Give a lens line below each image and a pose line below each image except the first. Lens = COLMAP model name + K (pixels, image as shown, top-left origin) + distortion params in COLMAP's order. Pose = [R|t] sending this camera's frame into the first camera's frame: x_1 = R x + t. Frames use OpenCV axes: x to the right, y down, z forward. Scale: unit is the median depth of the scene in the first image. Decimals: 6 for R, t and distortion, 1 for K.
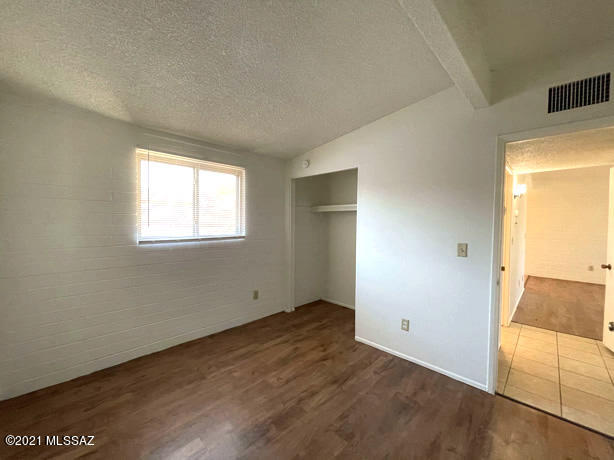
lens RADIAL K [[247.7, 0, 305.1], [0, 247.7, 227.3], [0, 0, 1]] dist [-0.009788, 0.003947]
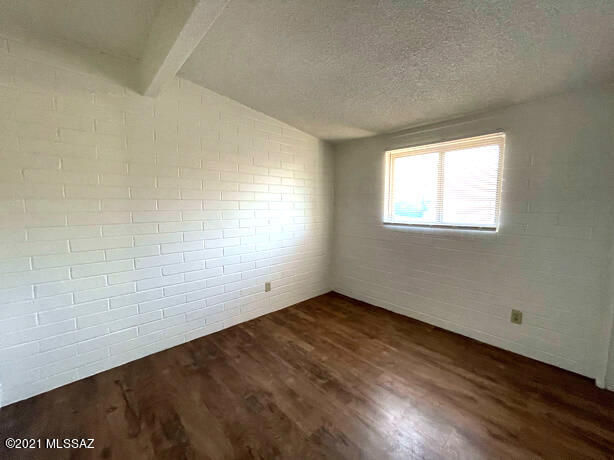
lens RADIAL K [[247.7, 0, 305.1], [0, 247.7, 227.3], [0, 0, 1]] dist [-0.009788, 0.003947]
pose [[-0.039154, 0.083349, -0.995751, 0.585609], [-0.022507, 0.996189, 0.084270, -0.017733], [0.998980, 0.025711, -0.037128, 0.542451]]
